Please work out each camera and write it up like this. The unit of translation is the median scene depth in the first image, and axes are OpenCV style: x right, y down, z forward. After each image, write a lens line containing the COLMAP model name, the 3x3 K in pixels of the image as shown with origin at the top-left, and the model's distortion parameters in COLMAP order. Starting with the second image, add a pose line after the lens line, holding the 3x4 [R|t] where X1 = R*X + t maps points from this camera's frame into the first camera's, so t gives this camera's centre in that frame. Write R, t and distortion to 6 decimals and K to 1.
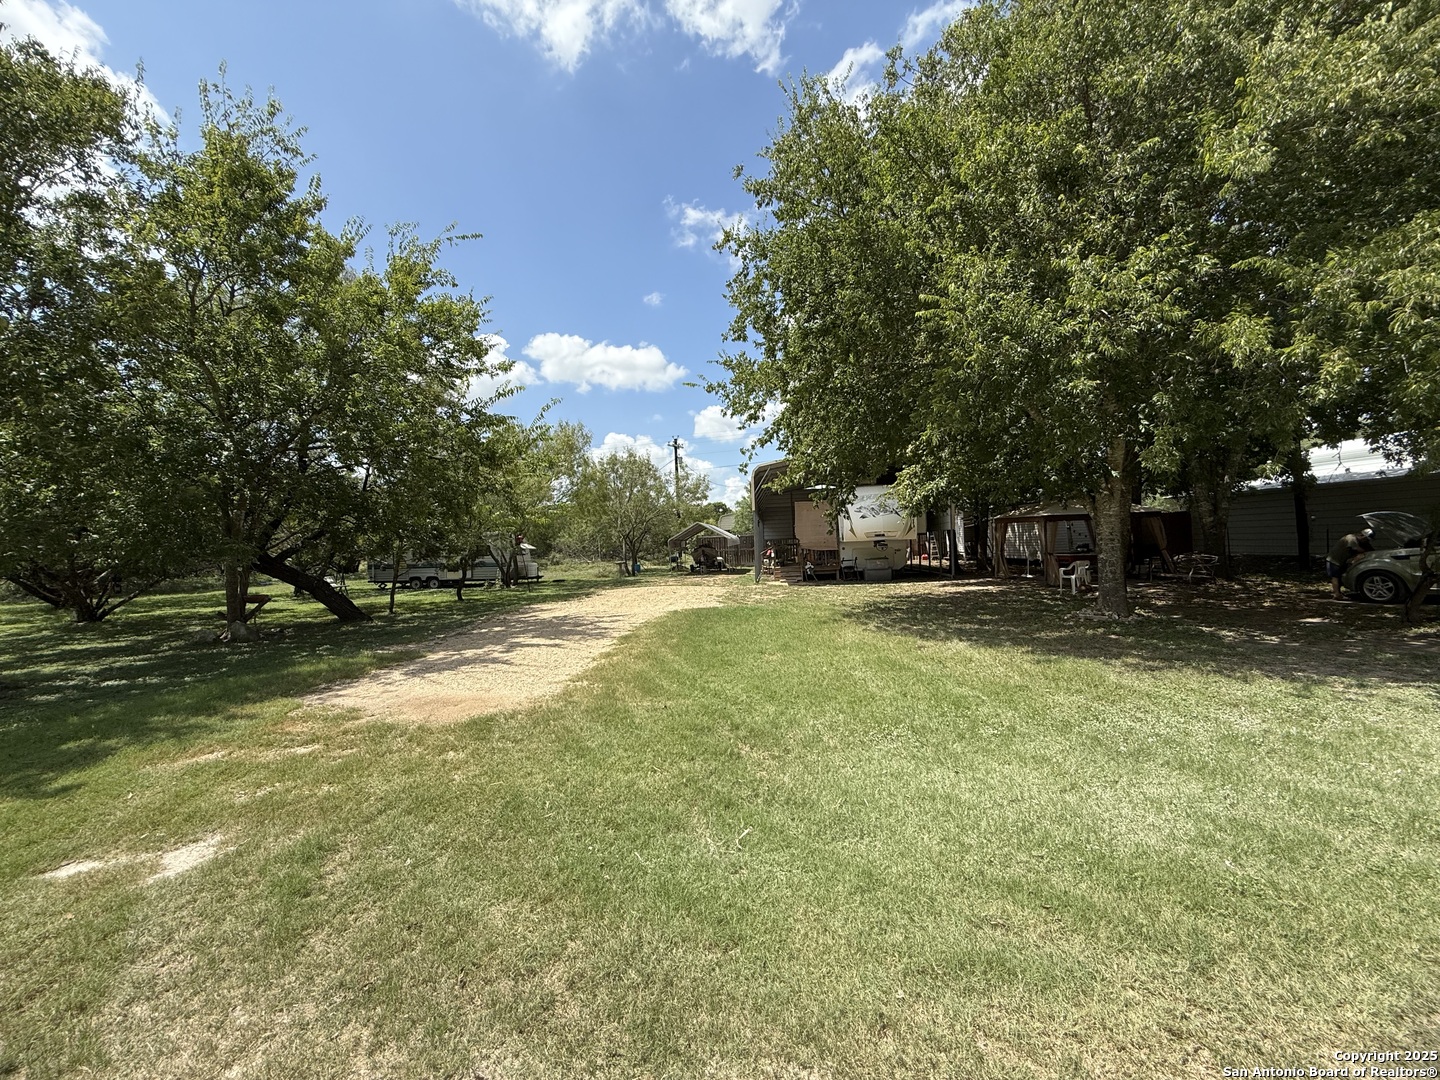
lens RADIAL K [[572.9, 0, 720.0], [0, 572.9, 540.0], [0, 0, 1]] dist [0.001516, -0.000049]
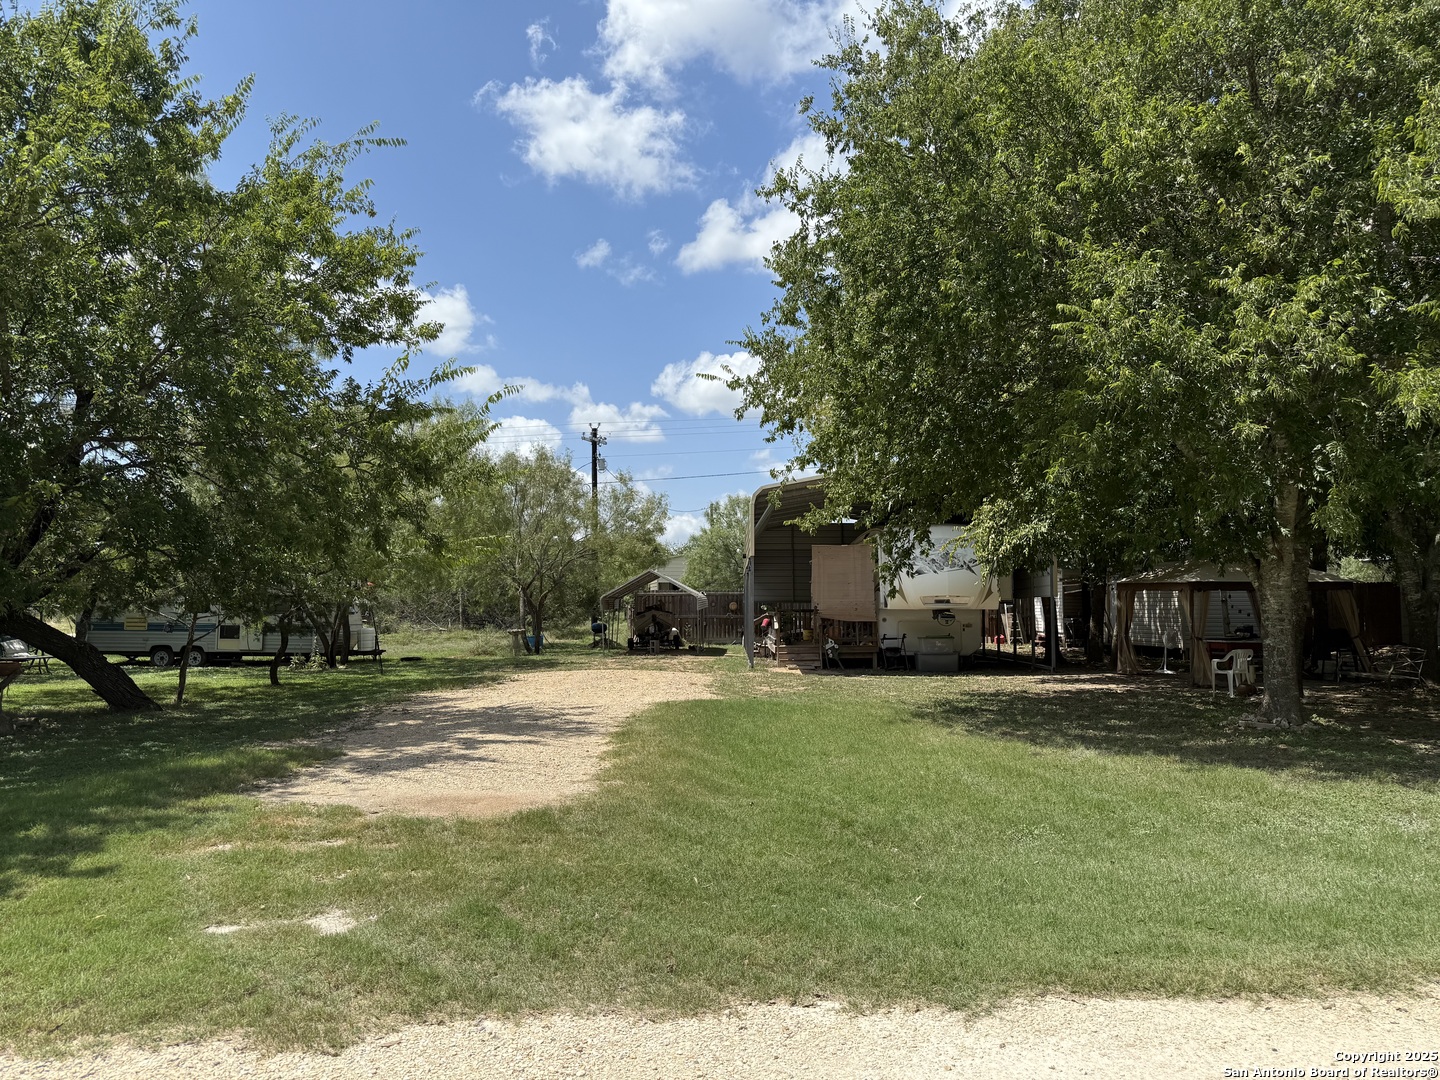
lens RADIAL K [[1096.3, 0, 684.2], [0, 1096.3, 539.8], [0, 0, 1]] dist [0.101193, -0.147207]
pose [[0.994539, 0.040378, 0.096235, -0.192778], [-0.035025, 0.997778, -0.056684, 0.004294], [-0.098310, 0.053004, 0.993743, -0.307189]]
